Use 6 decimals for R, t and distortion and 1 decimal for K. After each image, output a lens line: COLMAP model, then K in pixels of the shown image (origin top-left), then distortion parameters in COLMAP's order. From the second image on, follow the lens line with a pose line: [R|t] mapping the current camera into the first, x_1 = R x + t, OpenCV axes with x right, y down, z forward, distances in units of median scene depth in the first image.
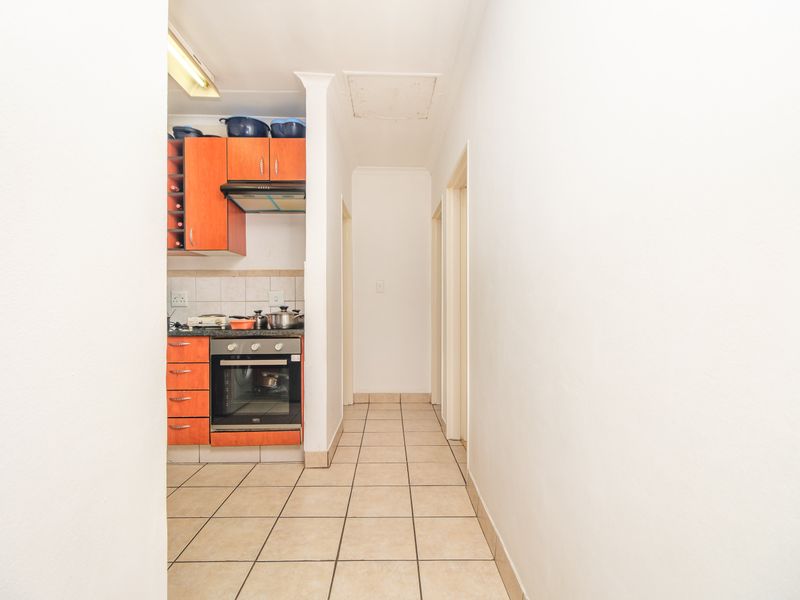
lens RADIAL K [[399.1, 0, 397.3], [0, 399.1, 299.4], [0, 0, 1]] dist [0.000569, -0.000063]
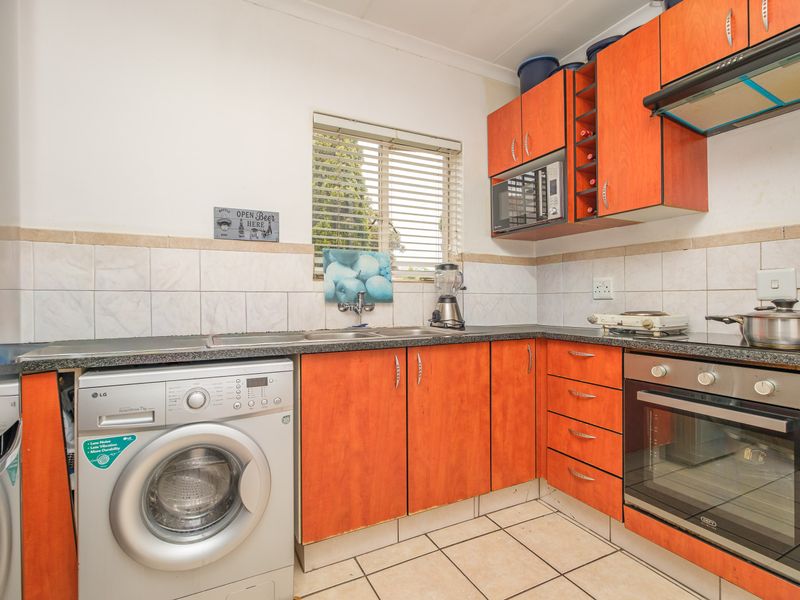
lens RADIAL K [[399.1, 0, 397.3], [0, 399.1, 299.4], [0, 0, 1]] dist [0.000569, -0.000063]
pose [[0.434428, 0.004970, -0.900693, -0.060399], [0.017012, 0.999761, 0.013722, 0.002986], [0.900546, -0.021284, 0.434239, 0.386150]]
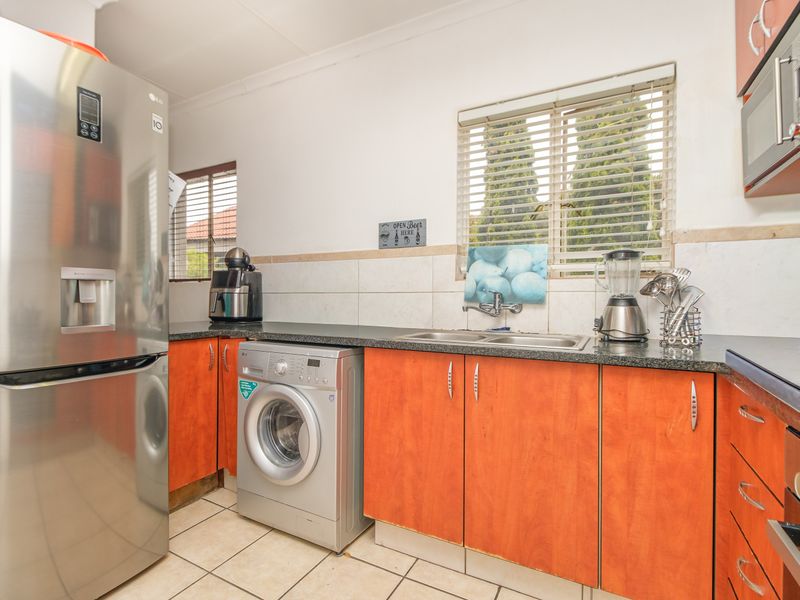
lens RADIAL K [[412.4, 0, 398.1], [0, 412.4, 296.2], [0, 0, 1]] dist [0.001657, 0.000002]
pose [[-0.503207, 0.000345, -0.864166, -0.076956], [0.011436, 0.999915, -0.006261, 0.007749], [0.864090, -0.013033, -0.503168, 0.810711]]
